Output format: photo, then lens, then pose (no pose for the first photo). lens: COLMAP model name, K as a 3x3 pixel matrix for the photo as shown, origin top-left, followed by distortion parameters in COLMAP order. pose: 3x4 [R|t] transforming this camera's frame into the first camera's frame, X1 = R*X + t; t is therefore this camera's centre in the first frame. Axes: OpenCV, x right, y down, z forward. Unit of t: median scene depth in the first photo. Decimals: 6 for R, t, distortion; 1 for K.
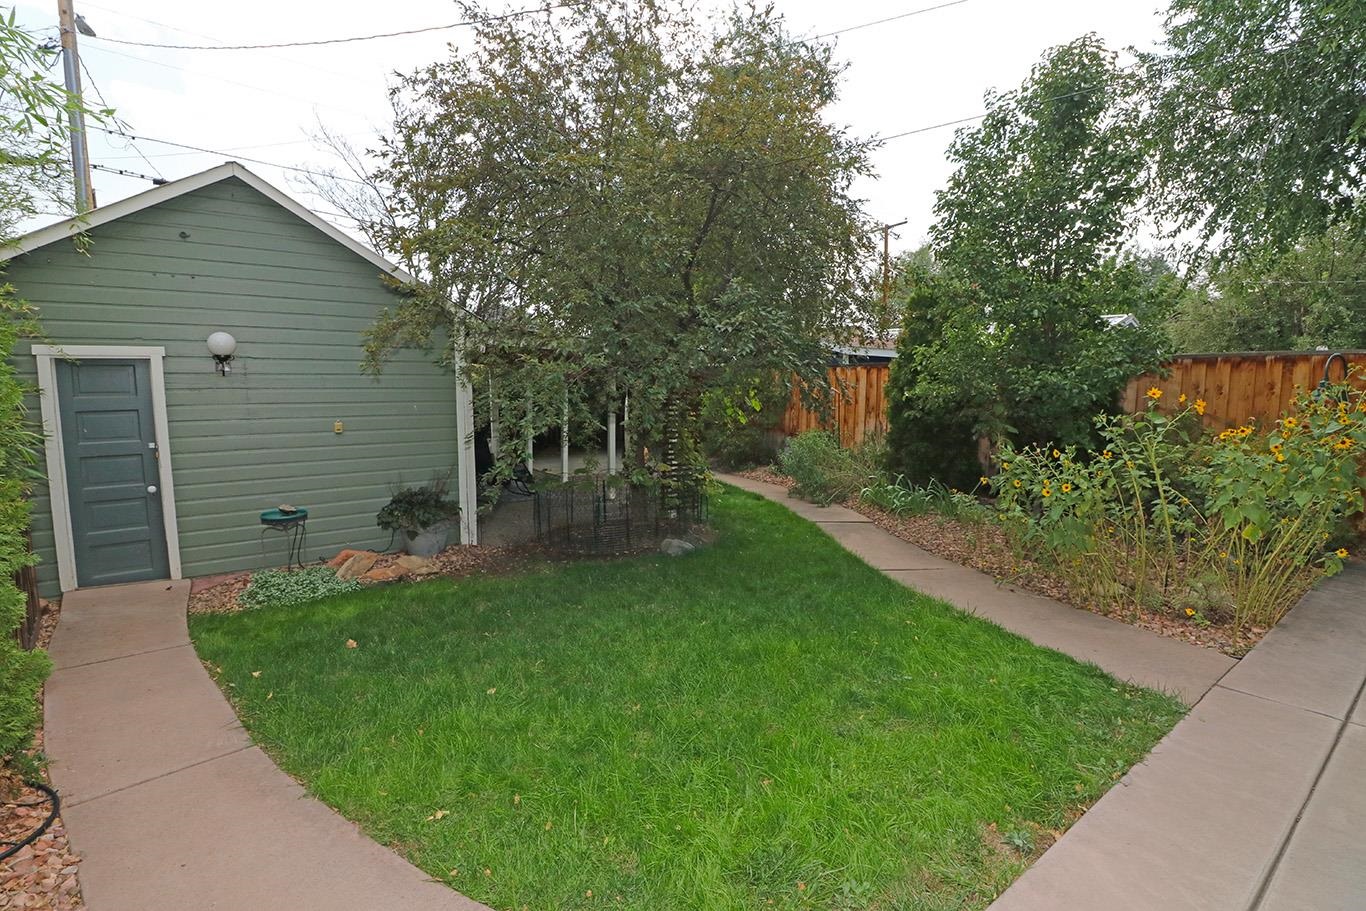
lens RADIAL K [[627.5, 0, 679.6], [0, 627.5, 439.9], [0, 0, 1]] dist [-0.001963, -0.000419]
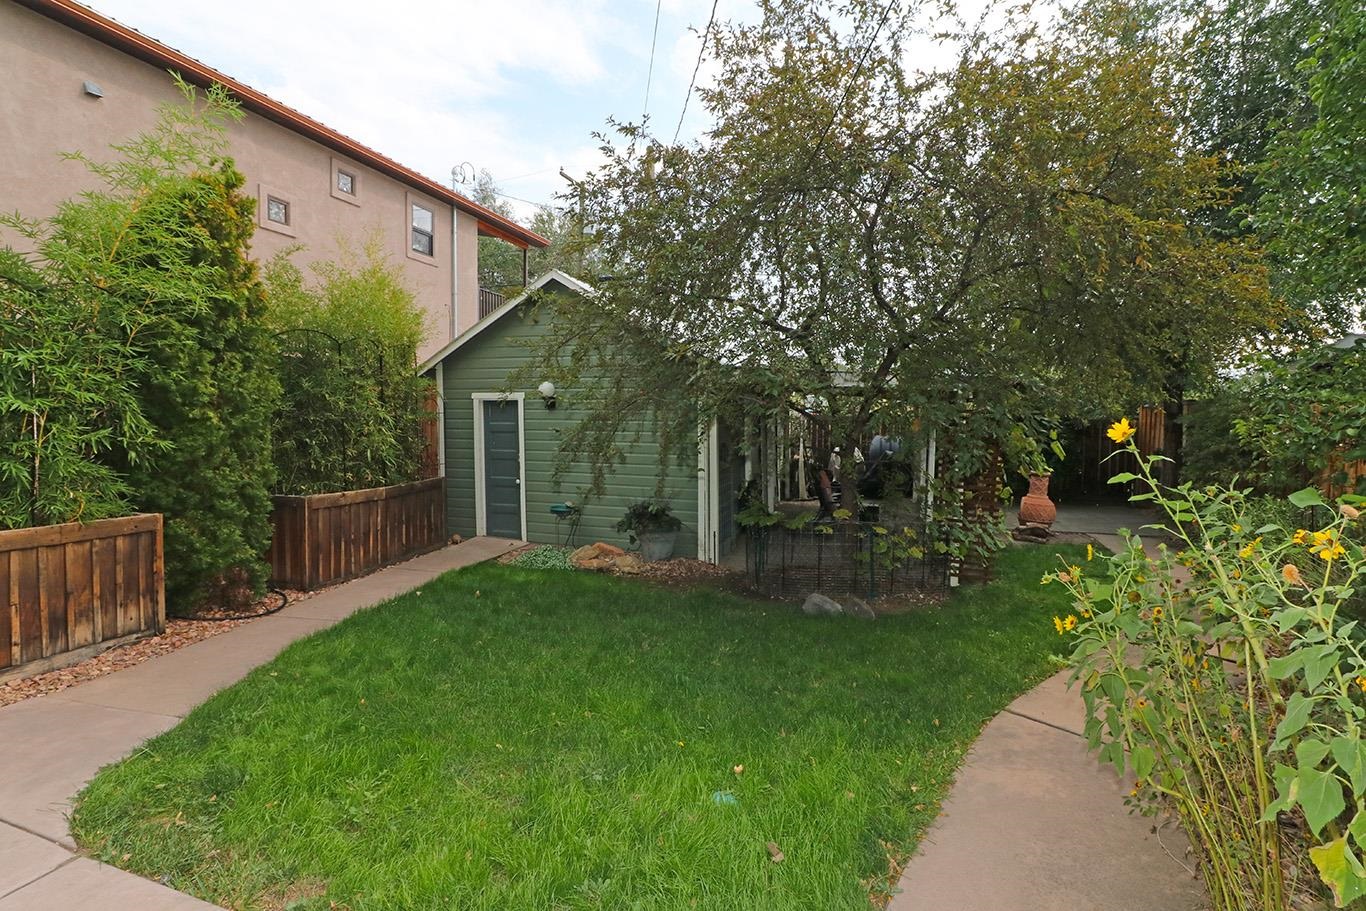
lens RADIAL K [[627.5, 0, 679.6], [0, 627.5, 439.9], [0, 0, 1]] dist [-0.001963, -0.000419]
pose [[0.606423, 0.034477, -0.794394, 0.680286], [-0.085811, 0.996062, -0.022277, -0.026862], [0.790498, 0.081677, 0.606994, 0.352542]]
